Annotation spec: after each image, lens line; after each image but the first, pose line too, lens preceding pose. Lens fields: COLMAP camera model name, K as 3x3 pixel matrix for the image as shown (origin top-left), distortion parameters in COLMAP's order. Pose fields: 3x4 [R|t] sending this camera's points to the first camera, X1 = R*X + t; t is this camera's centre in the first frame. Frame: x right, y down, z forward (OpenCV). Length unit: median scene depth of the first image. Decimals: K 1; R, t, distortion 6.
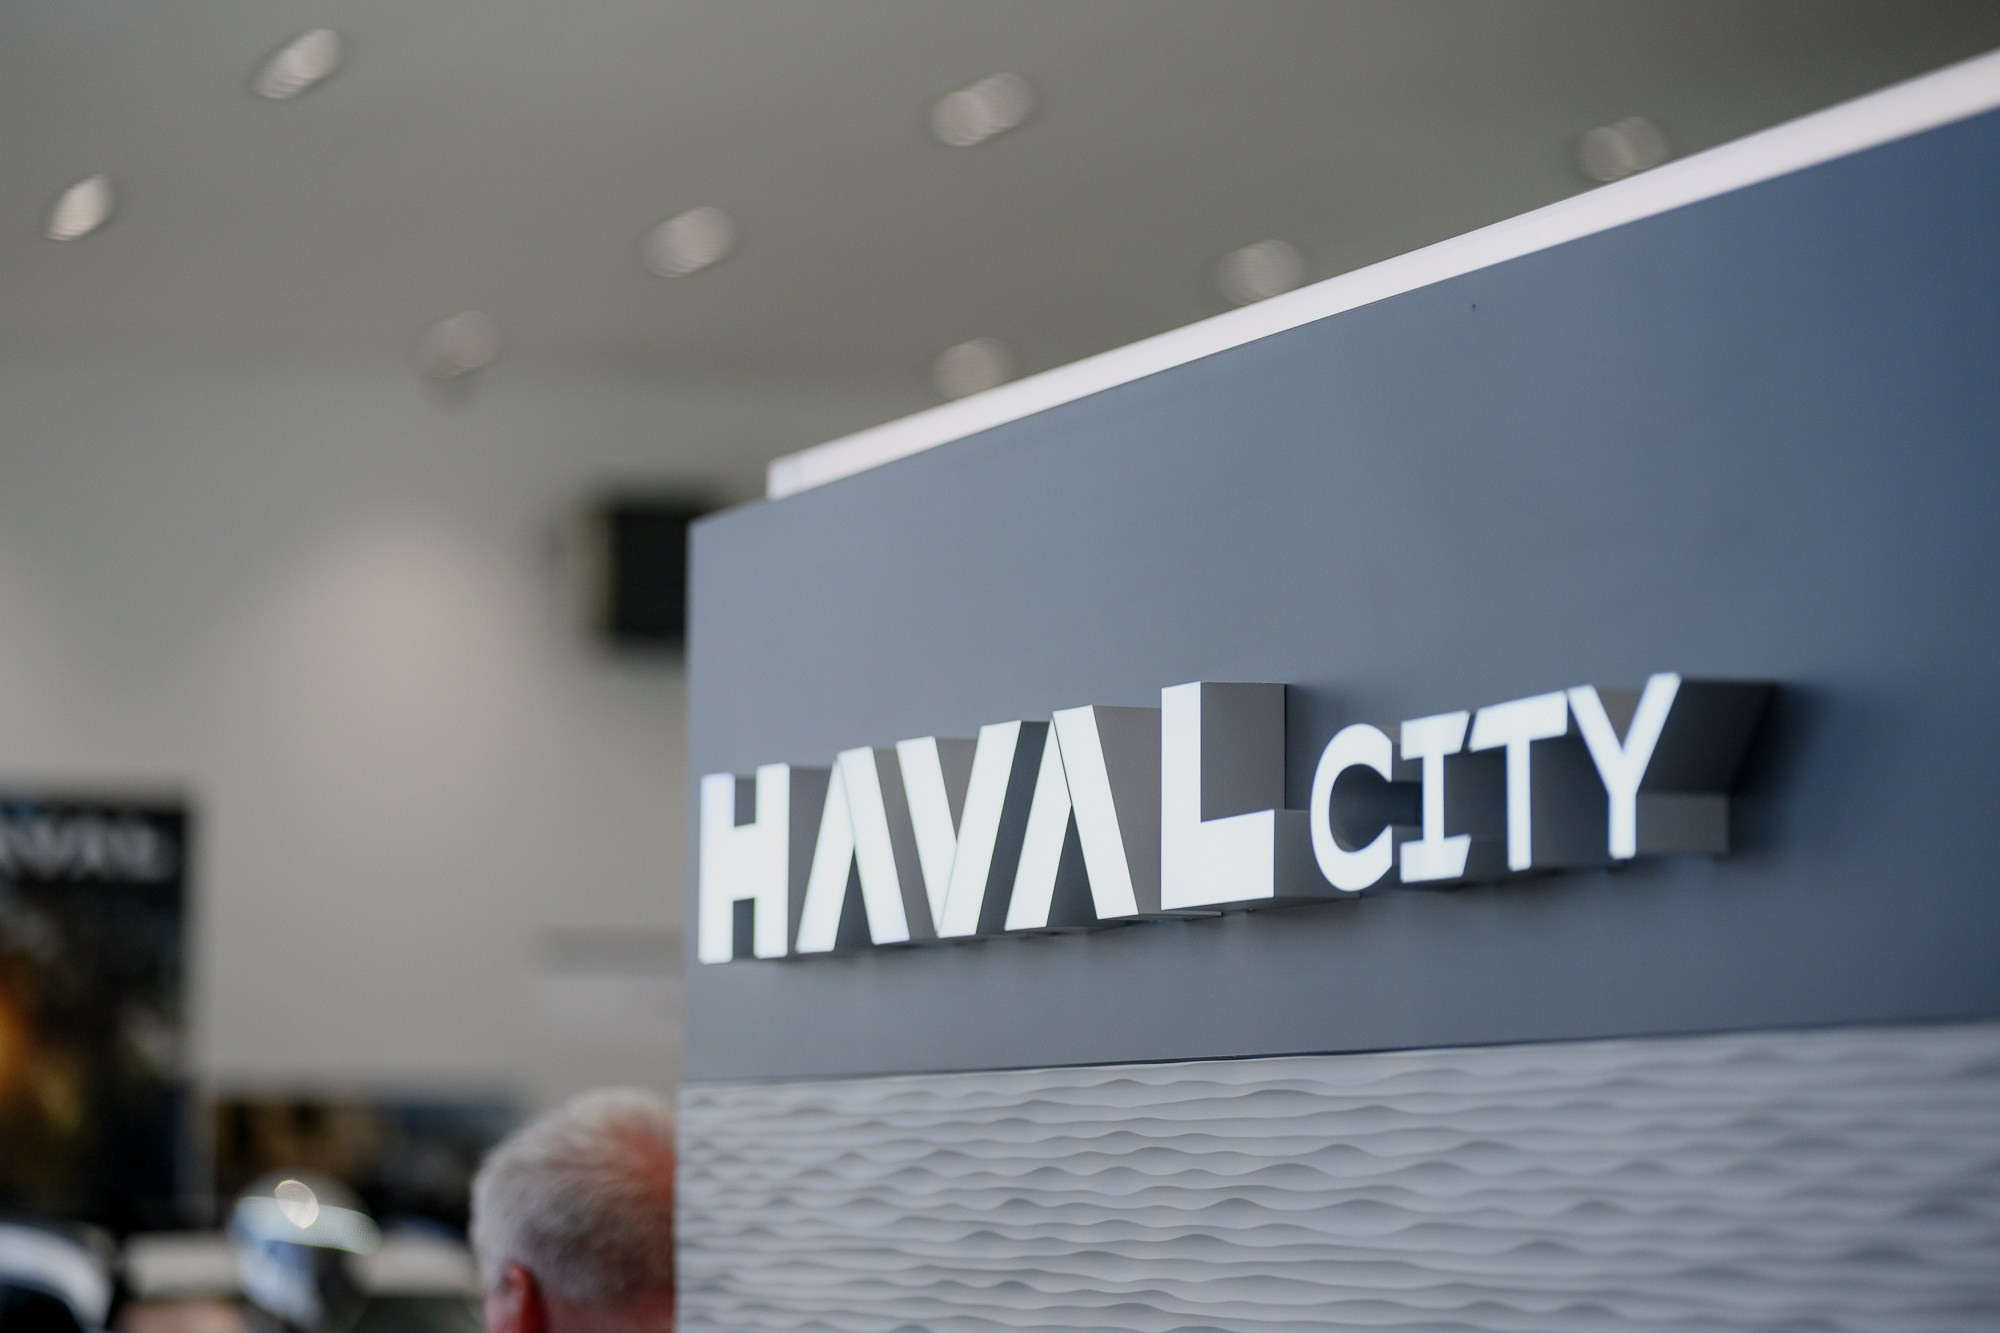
lens RADIAL K [[6171.7, 0, 1000.5], [0, 6171.7, 666.5], [0, 0, 1]] dist [0.094684, 0.000000]
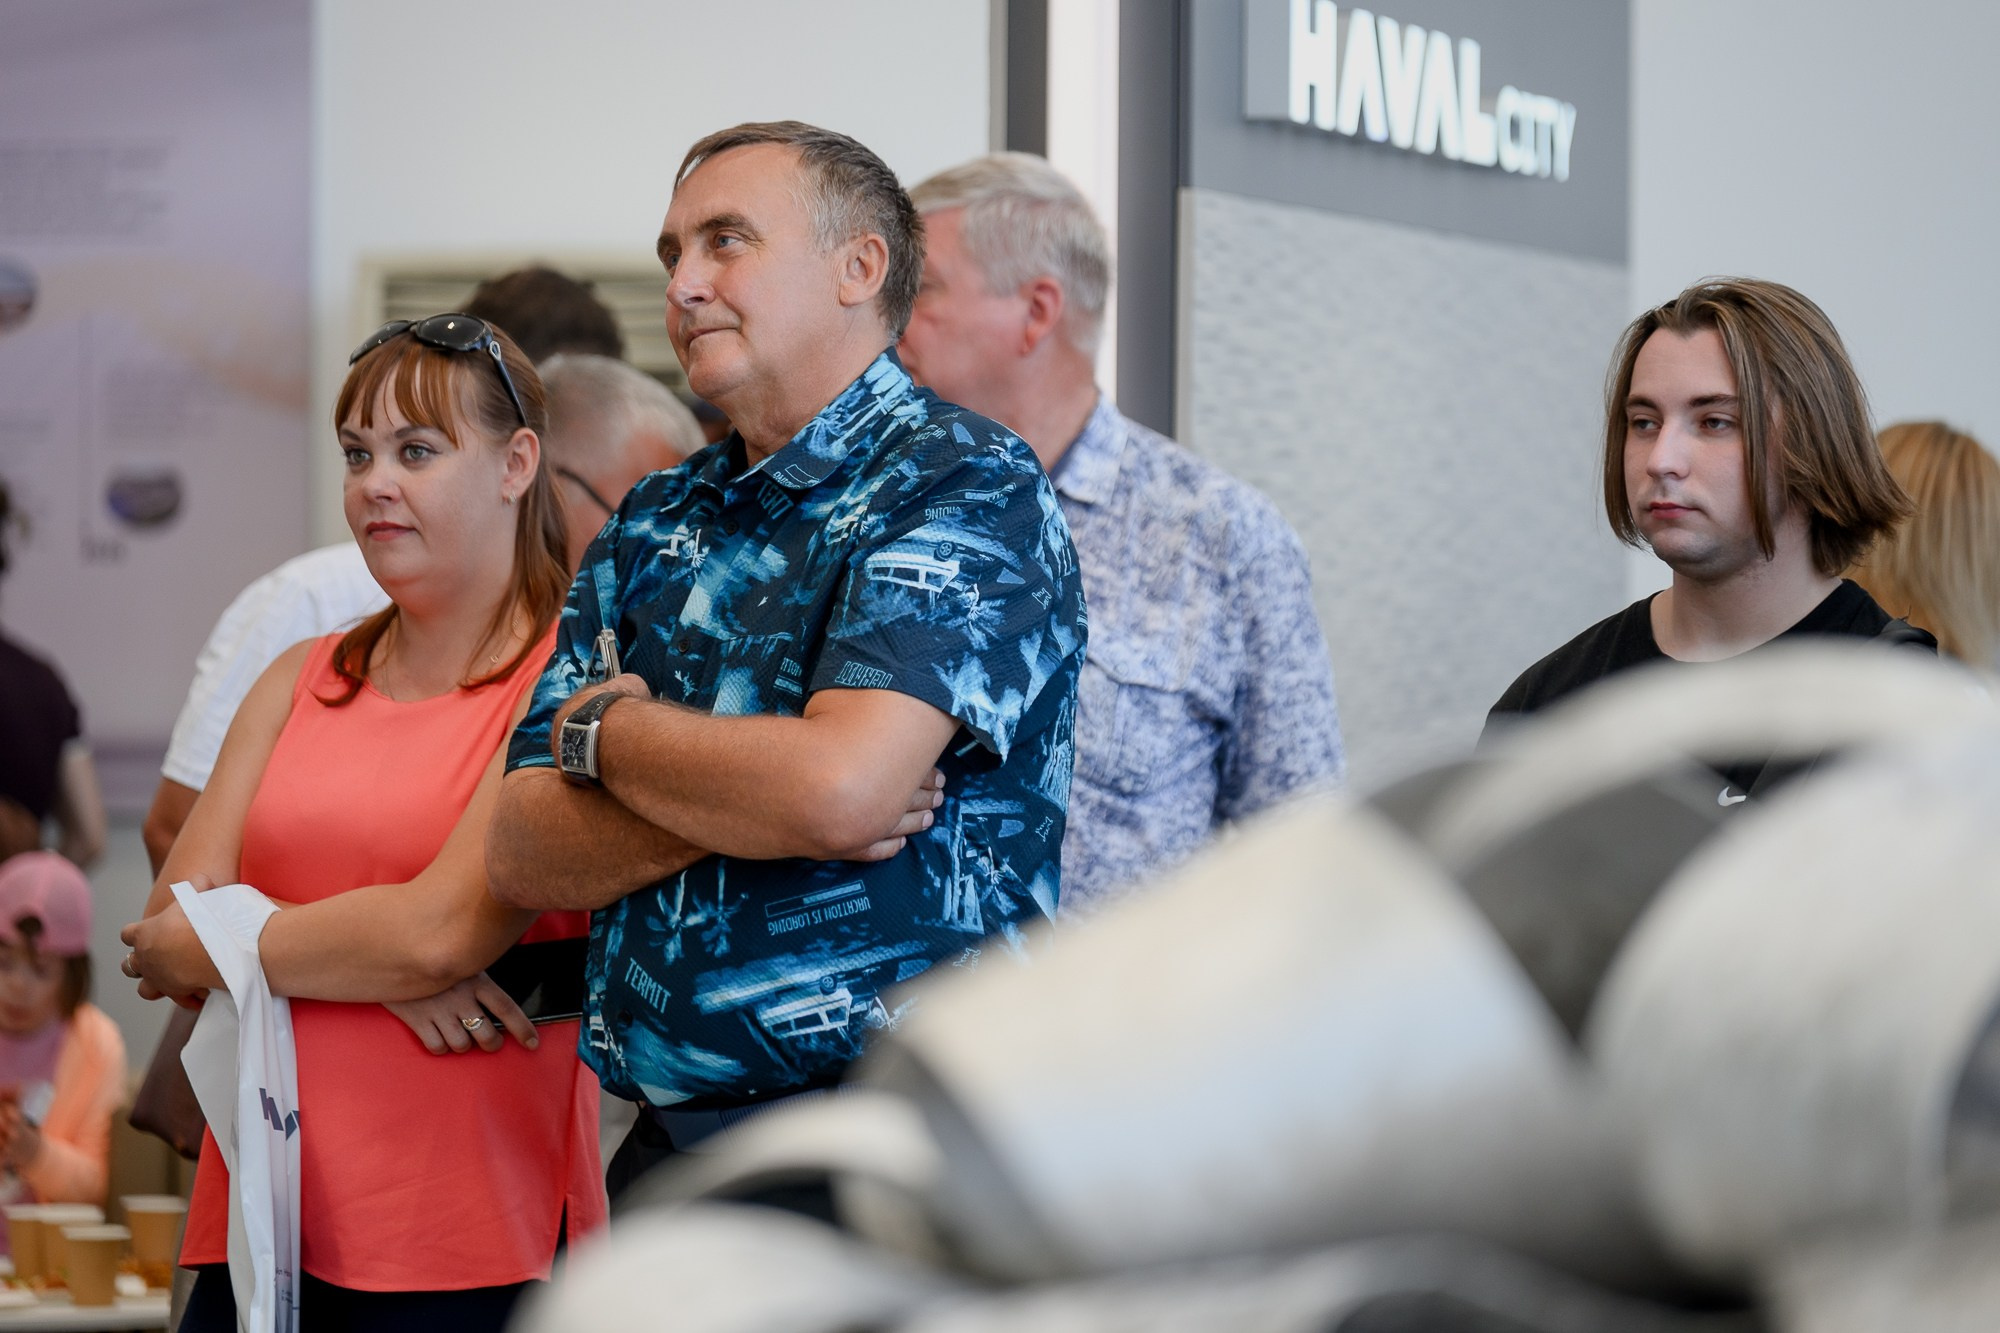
lens RADIAL K [[9181.8, 0, 1000.0], [0, 9181.8, 666.0], [0, 0, 1]] dist [-0.102899, 0.000000]
pose [[-0.856257, -0.003655, 0.516538, -1.122963], [-0.040390, 0.997387, -0.059898, 0.313273], [-0.514969, -0.072151, -0.854167, 2.906006]]
